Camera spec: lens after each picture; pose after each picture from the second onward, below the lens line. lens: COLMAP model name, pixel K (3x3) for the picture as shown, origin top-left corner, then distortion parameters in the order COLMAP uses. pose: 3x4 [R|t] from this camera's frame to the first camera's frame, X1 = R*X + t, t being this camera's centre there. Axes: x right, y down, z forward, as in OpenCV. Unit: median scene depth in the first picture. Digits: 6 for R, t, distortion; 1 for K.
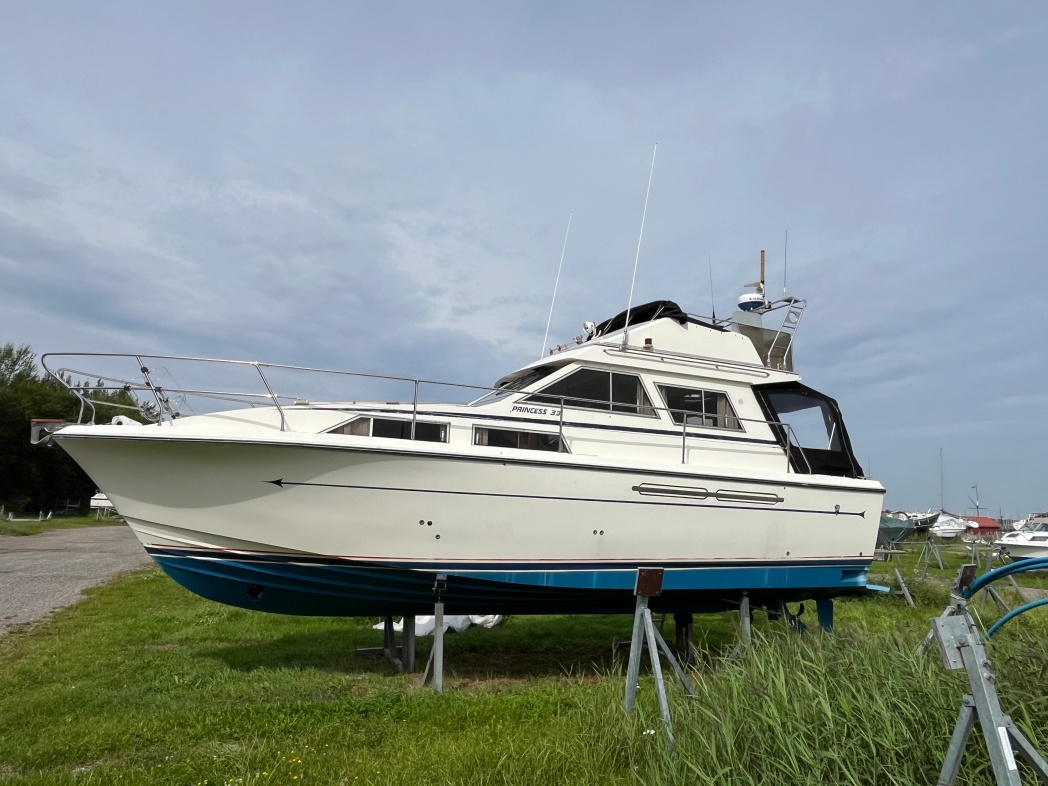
lens RADIAL K [[700.6, 0, 520.8], [0, 700.6, 395.2], [0, 0, 1]] dist [-0.001529, 0.000121]
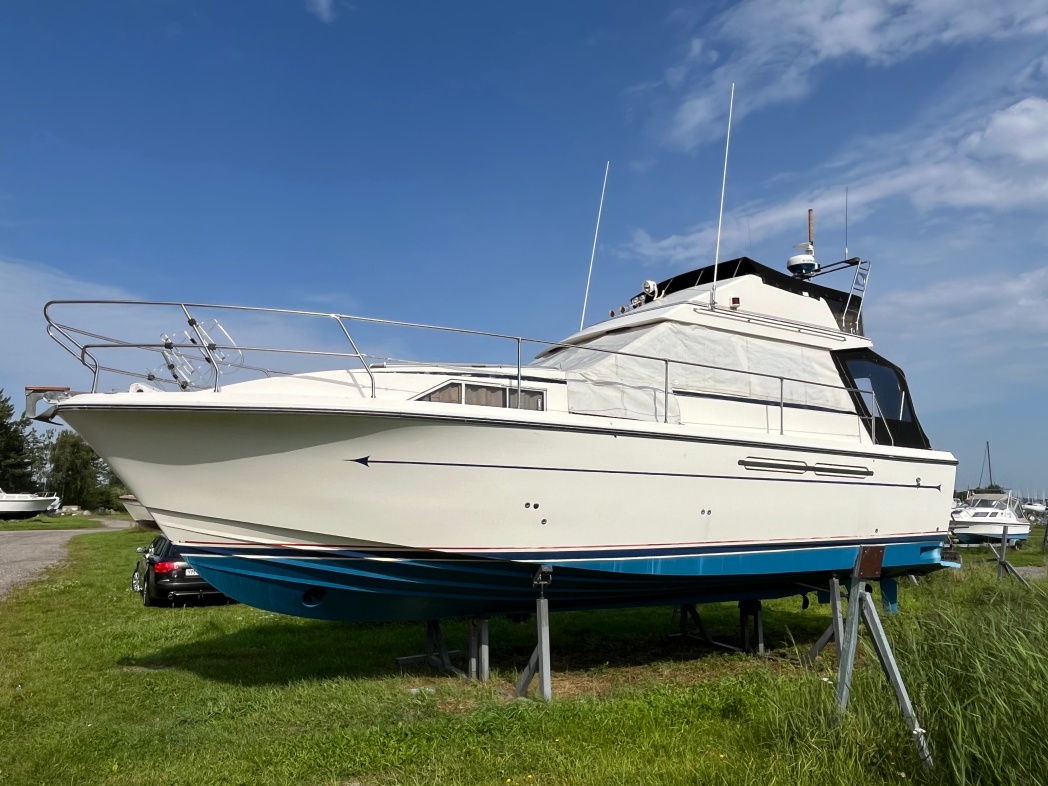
lens RADIAL K [[747.1, 0, 523.5], [0, 747.1, 390.7], [0, 0, 1]] dist [-0.011212, 0.013406]
pose [[0.990415, -0.005238, 0.138024, -0.221488], [0.003109, 0.999873, 0.015632, 0.023318], [-0.138088, -0.015053, 0.990306, 0.086115]]
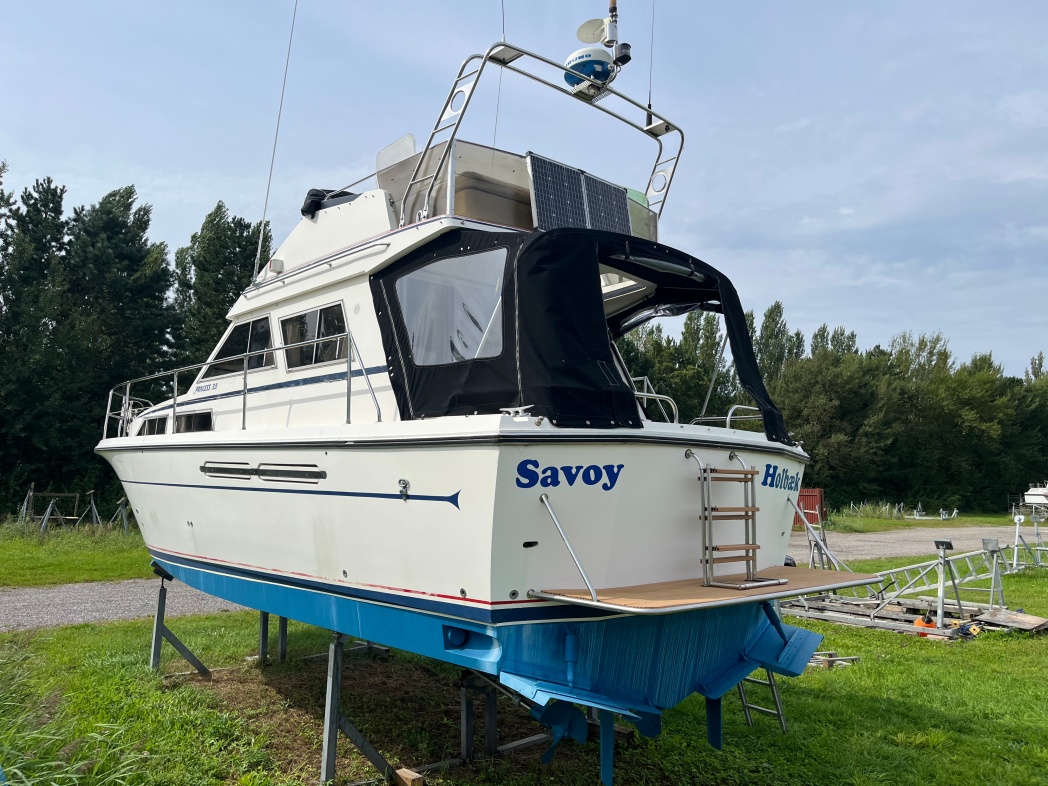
lens RADIAL K [[802.8, 0, 526.8], [0, 802.8, 393.4], [0, 0, 1]] dist [0.034033, -0.006378]
pose [[0.332486, -0.133160, -0.933660, 1.030242], [0.152945, 0.984490, -0.085944, 0.166389], [0.930624, -0.114224, 0.347695, 0.939359]]
